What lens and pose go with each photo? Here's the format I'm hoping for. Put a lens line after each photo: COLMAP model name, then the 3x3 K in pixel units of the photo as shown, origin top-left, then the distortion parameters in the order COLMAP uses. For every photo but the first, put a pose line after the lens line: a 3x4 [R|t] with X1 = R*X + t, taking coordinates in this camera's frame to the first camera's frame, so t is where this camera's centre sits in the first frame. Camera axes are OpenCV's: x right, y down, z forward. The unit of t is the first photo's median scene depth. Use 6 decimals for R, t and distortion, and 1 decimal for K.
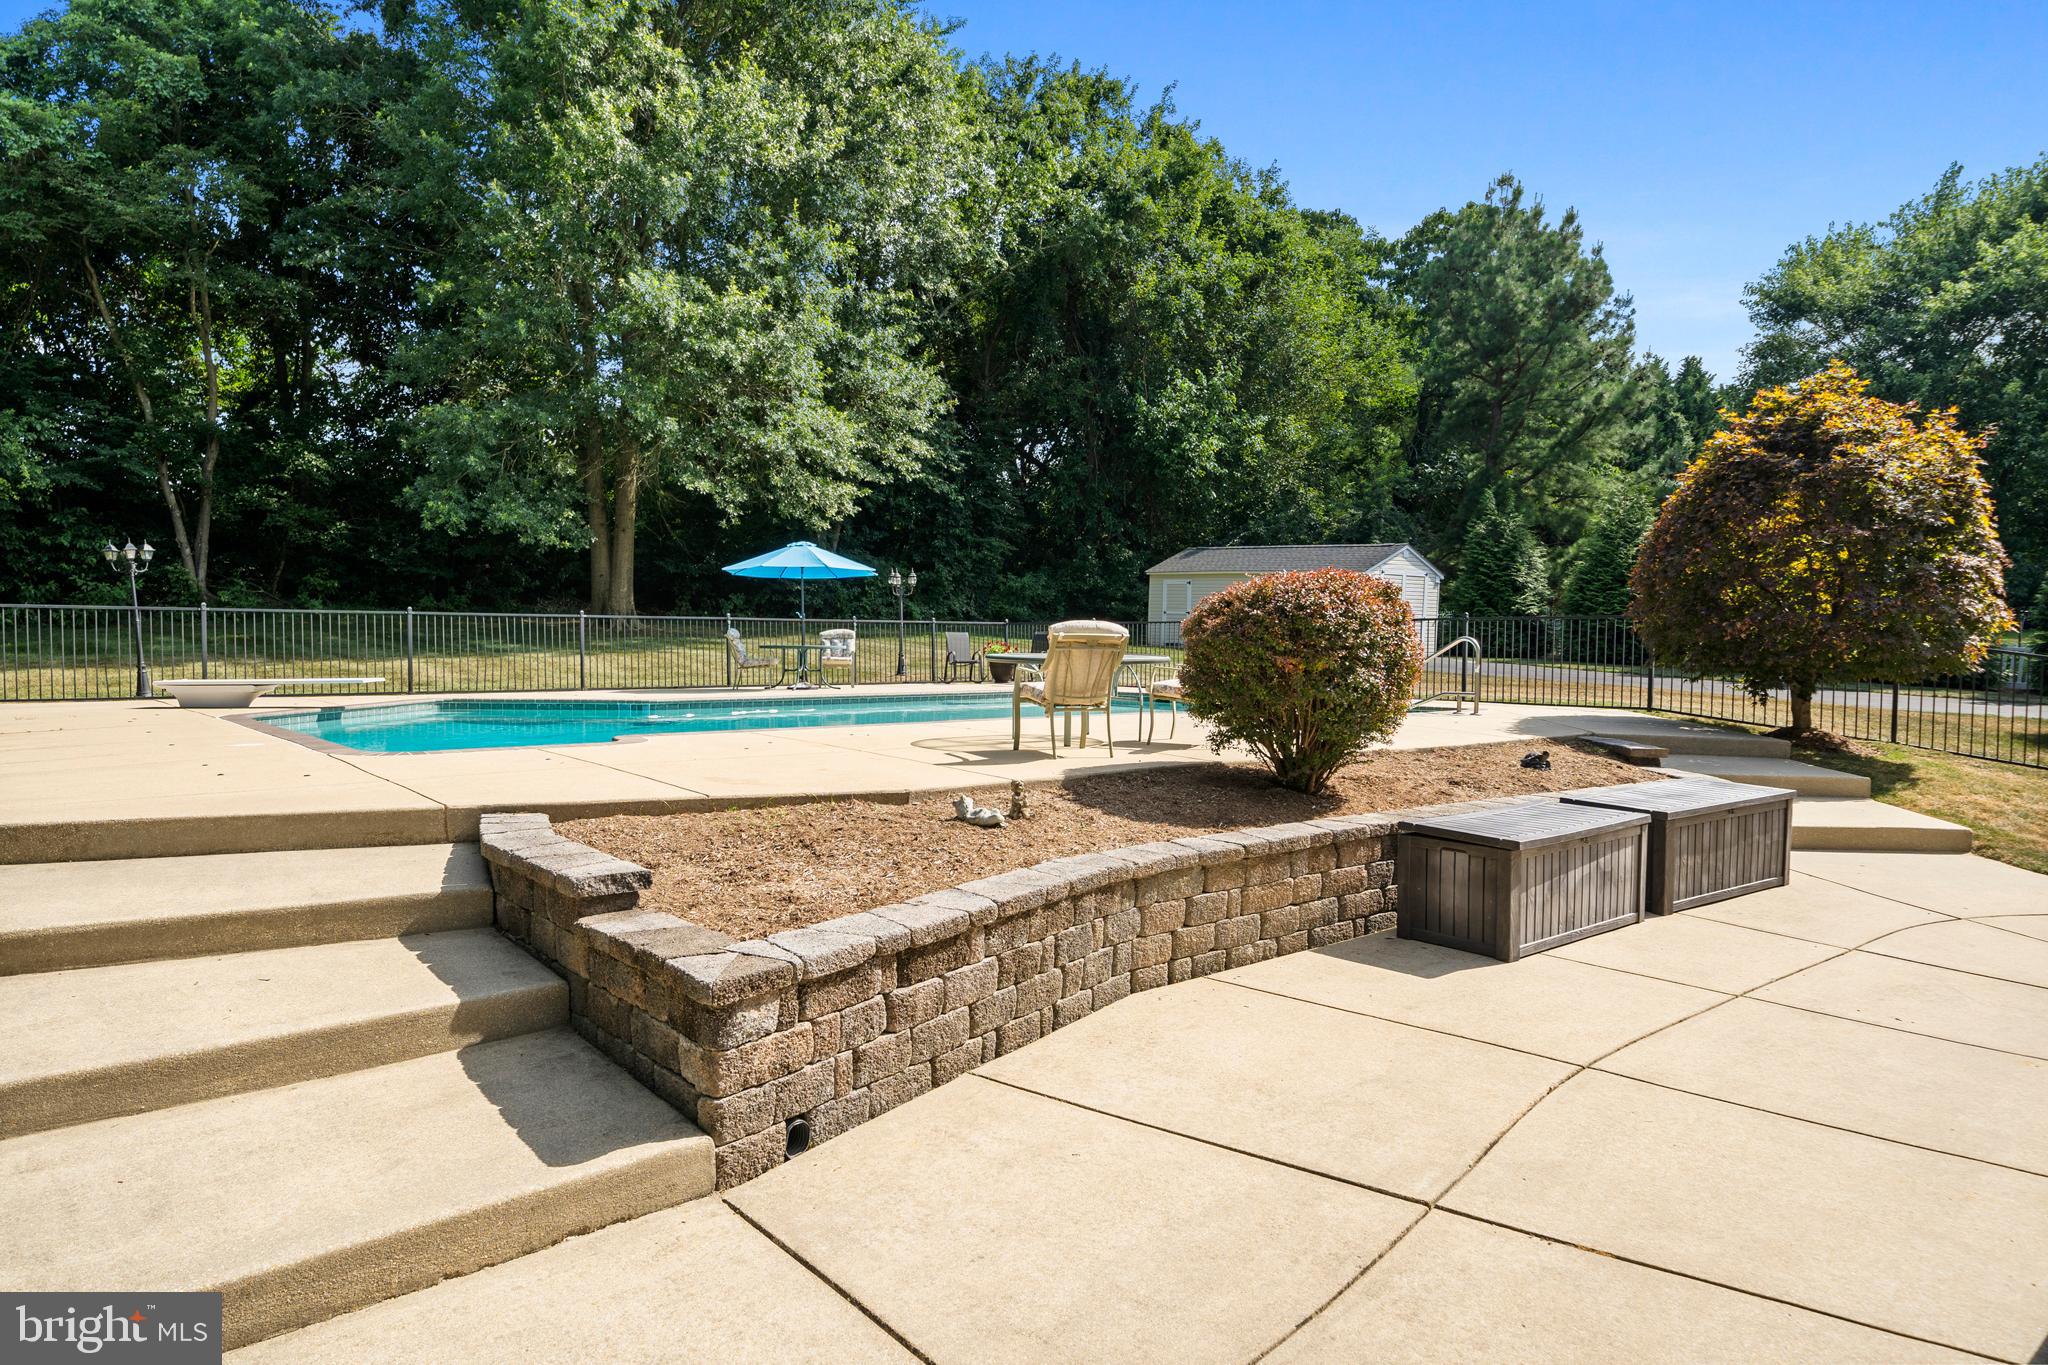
lens RADIAL K [[1221.1, 0, 1024.0], [0, 1221.1, 682.5], [0, 0, 1]] dist [0.000871, -0.000866]
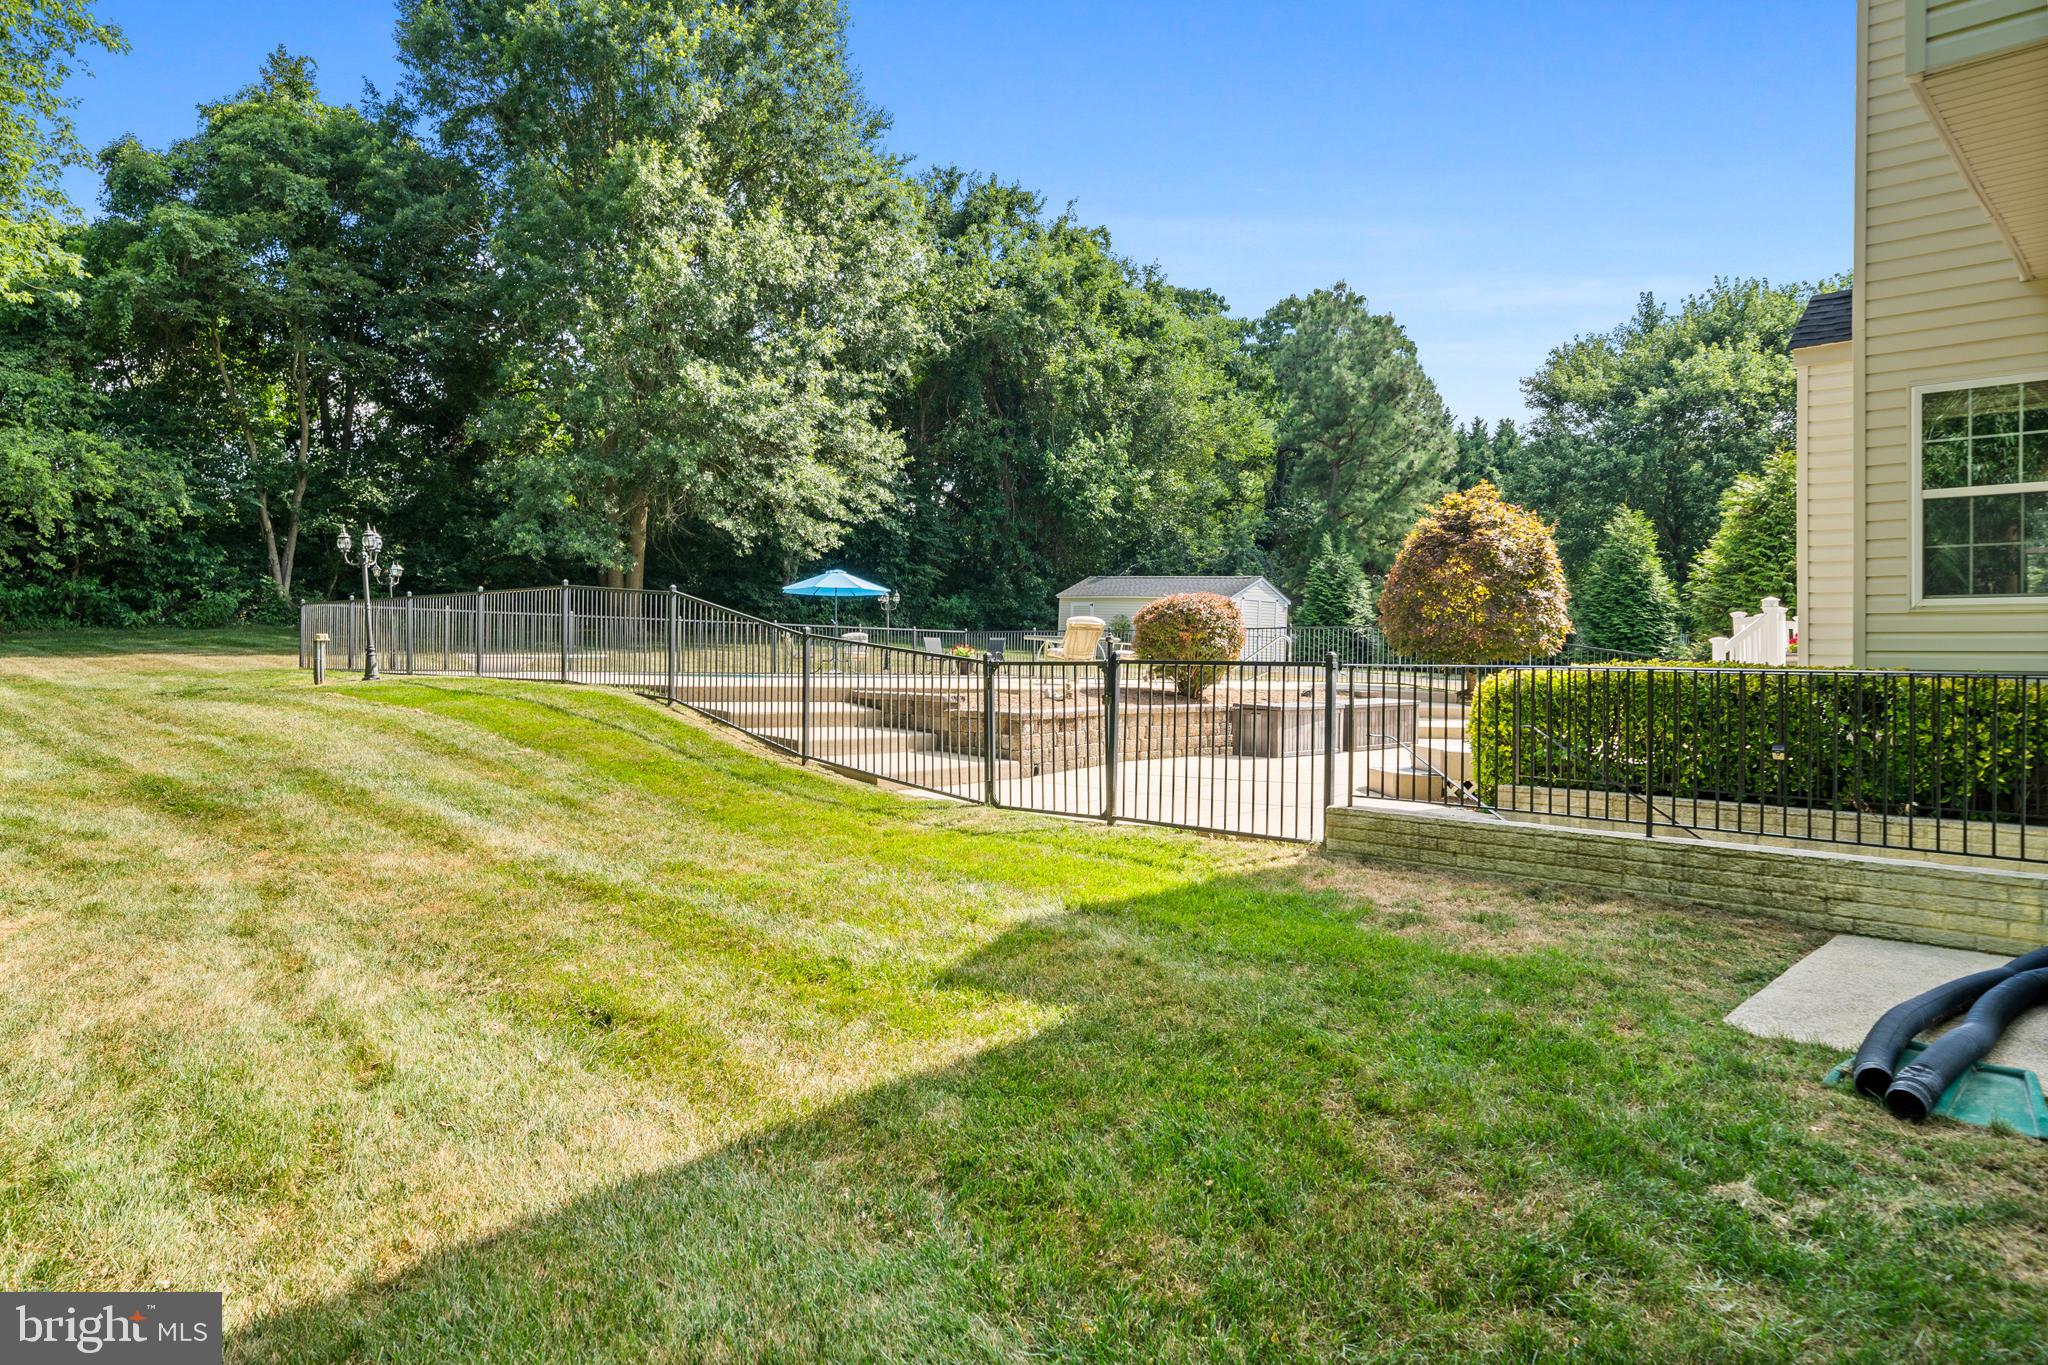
lens RADIAL K [[1289.5, 0, 1027.6], [0, 1289.5, 634.8], [0, 0, 1]] dist [0.003616, 0.001028]
pose [[0.993952, 0.010839, 0.109279, -0.078857], [-0.004150, 0.998114, -0.061245, 0.031491], [-0.109737, 0.060421, 0.992123, -0.314870]]
